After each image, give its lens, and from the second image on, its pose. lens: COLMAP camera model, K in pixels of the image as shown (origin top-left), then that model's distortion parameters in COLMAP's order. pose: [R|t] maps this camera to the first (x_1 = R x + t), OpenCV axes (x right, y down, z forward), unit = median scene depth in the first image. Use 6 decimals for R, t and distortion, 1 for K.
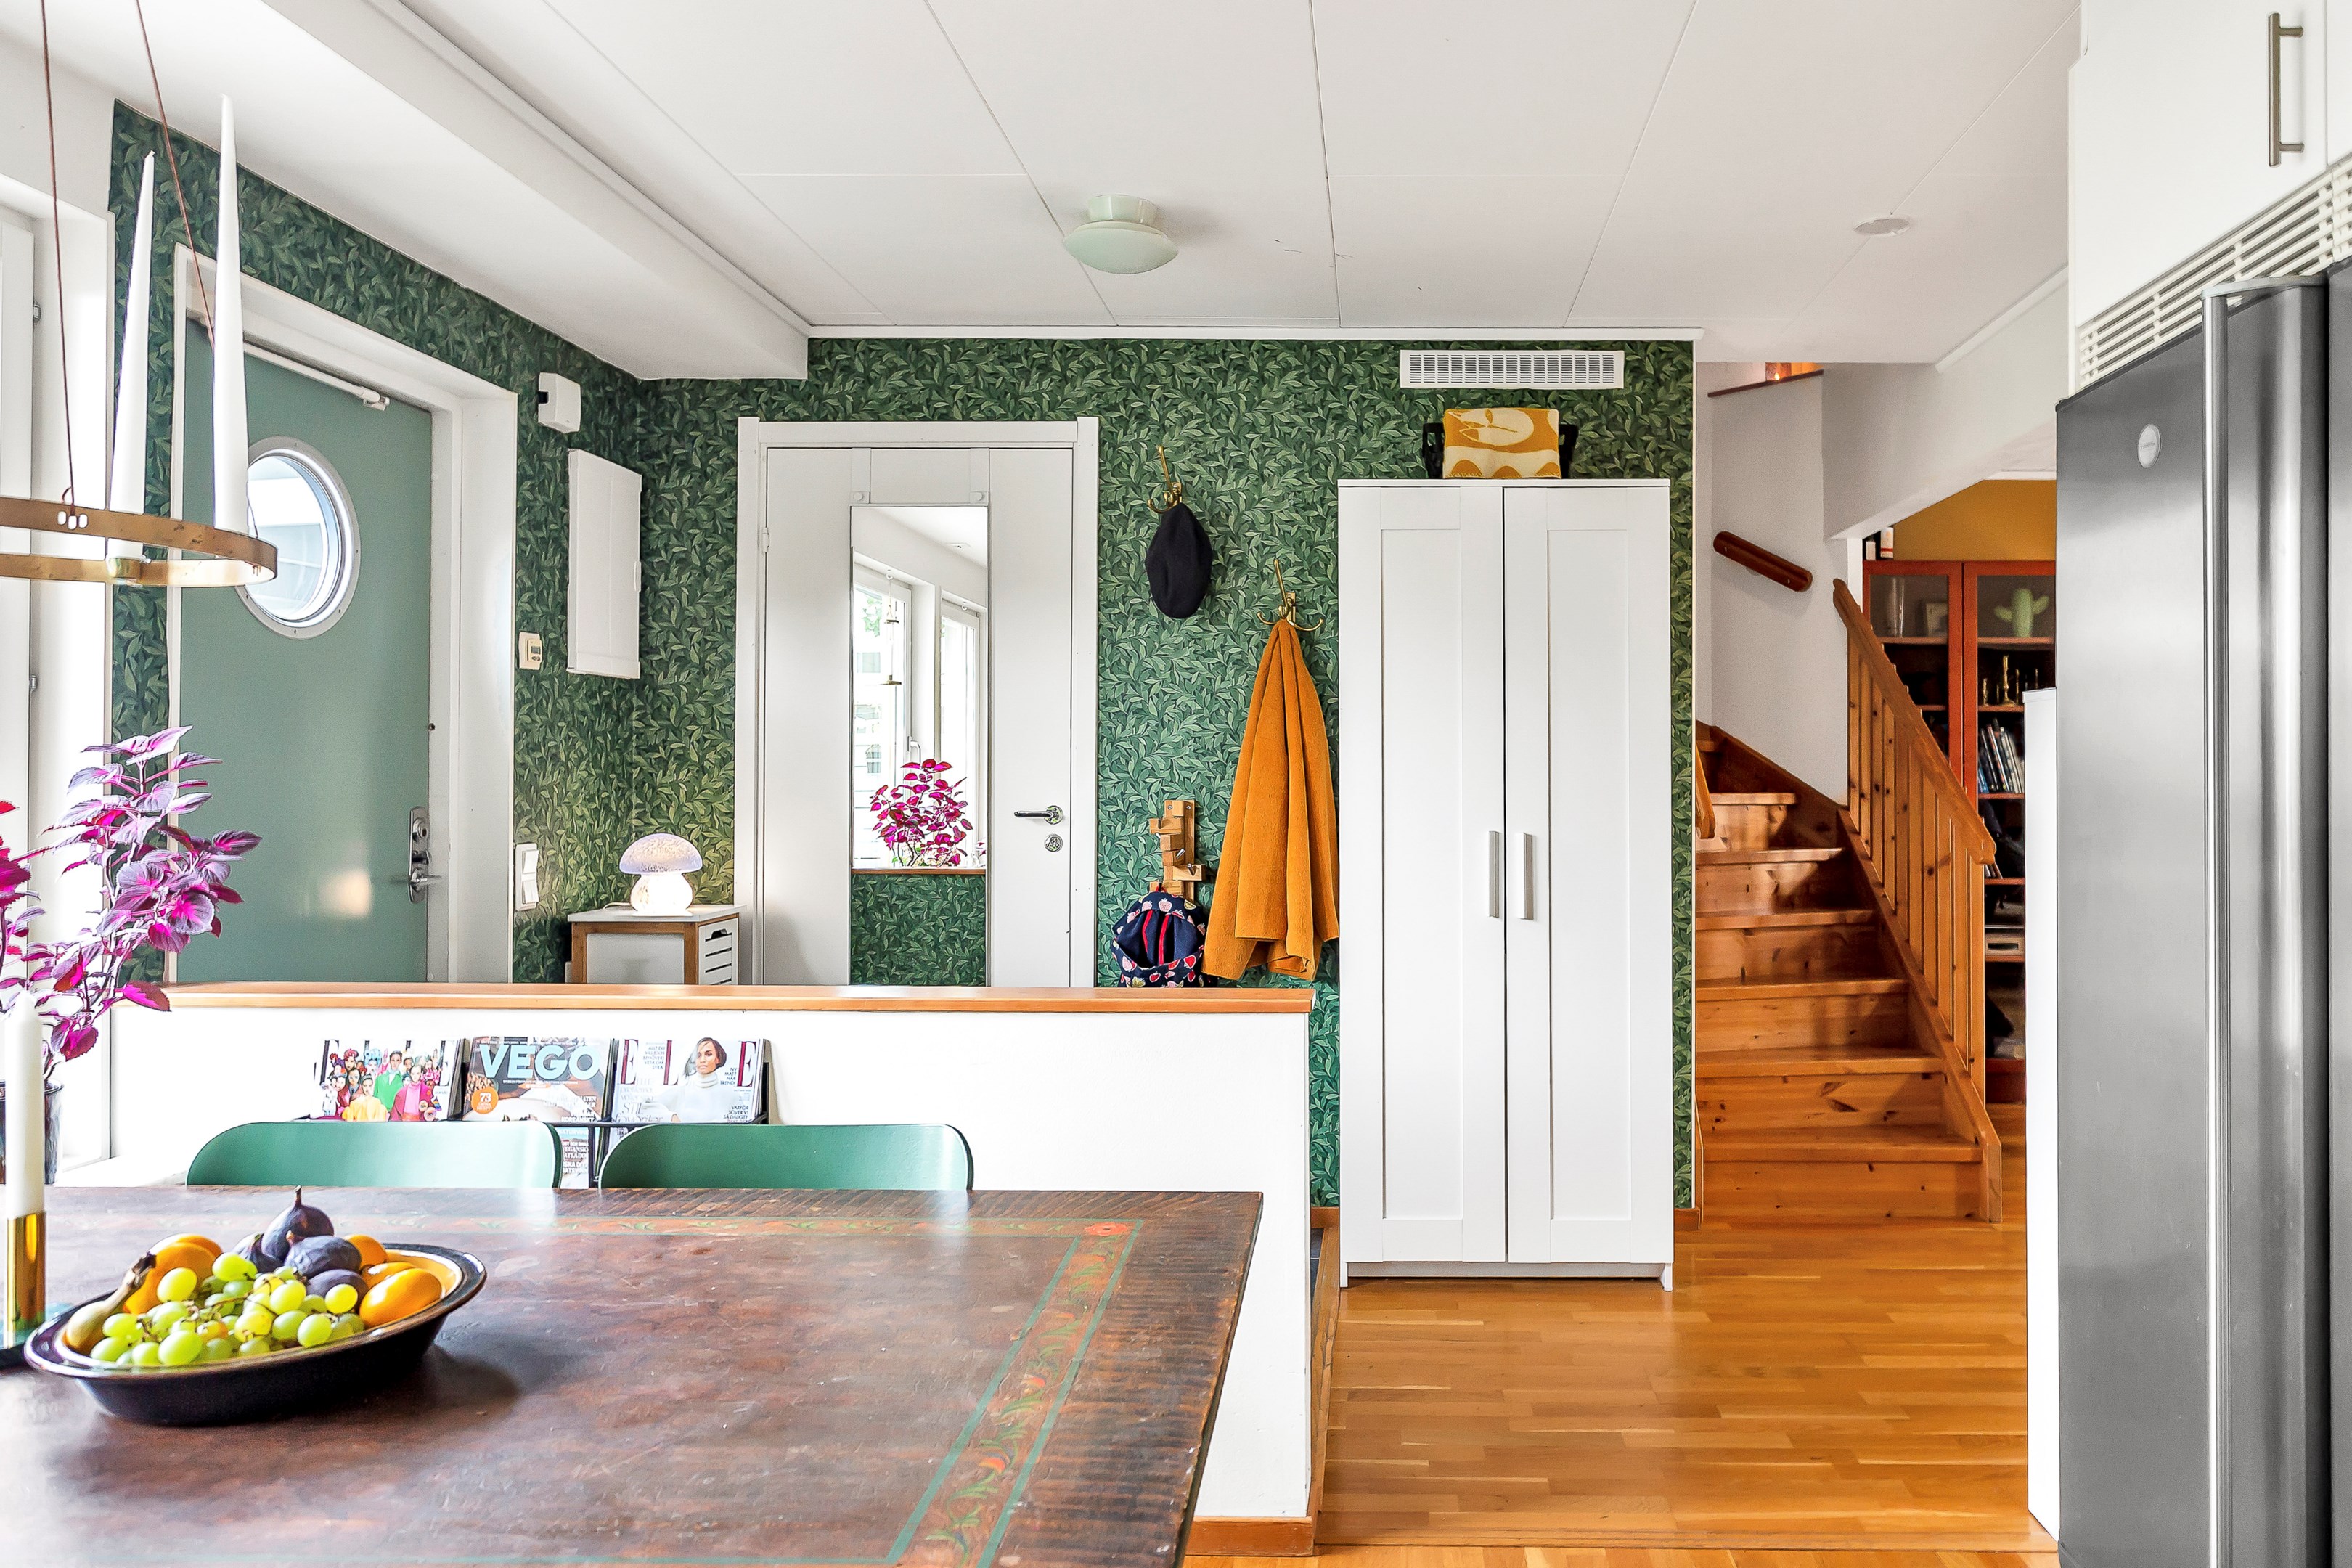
lens RADIAL K [[1503.6, 0, 1178.8], [0, 1503.6, 779.8], [0, 0, 1]] dist [0.001633, 0.000455]
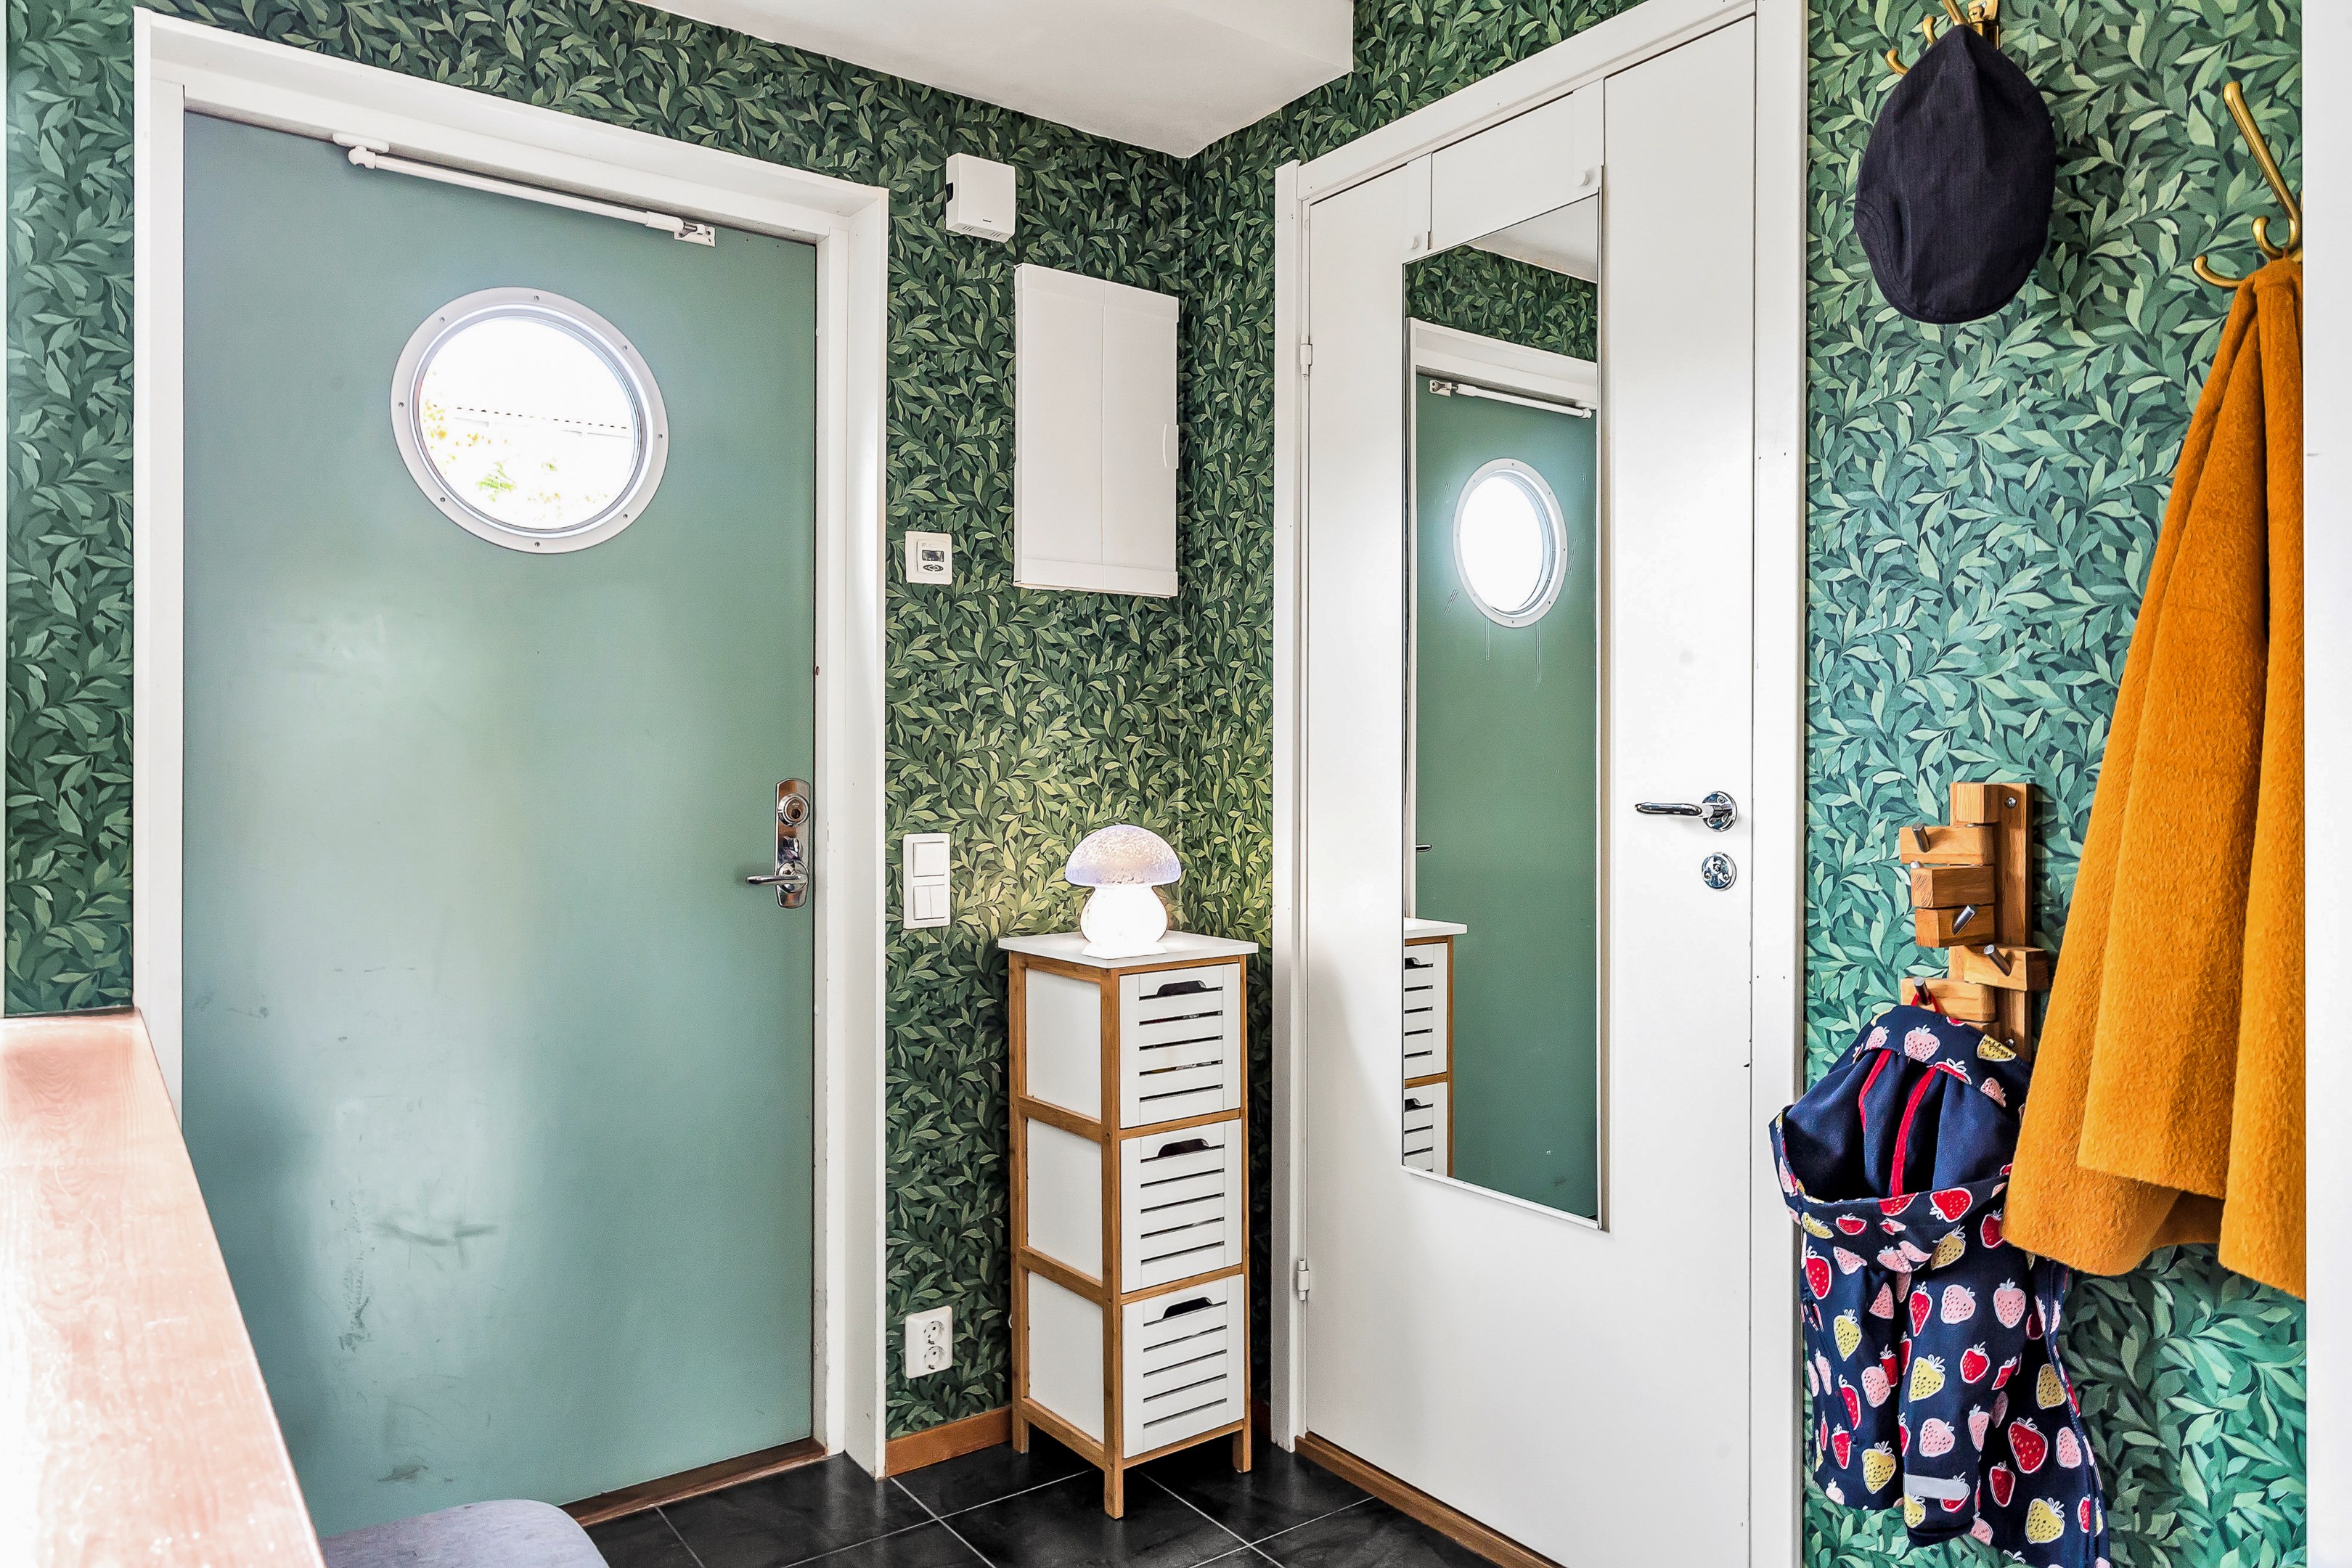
lens RADIAL K [[1501.7, 0, 1169.9], [0, 1501.7, 758.1], [0, 0, 1]] dist [0.007969, 0.001881]
pose [[0.682441, -0.000619, -0.730940, 0.146698], [-0.001921, 0.999995, -0.002641, 0.008419], [0.730938, 0.003206, 0.682436, 0.571622]]
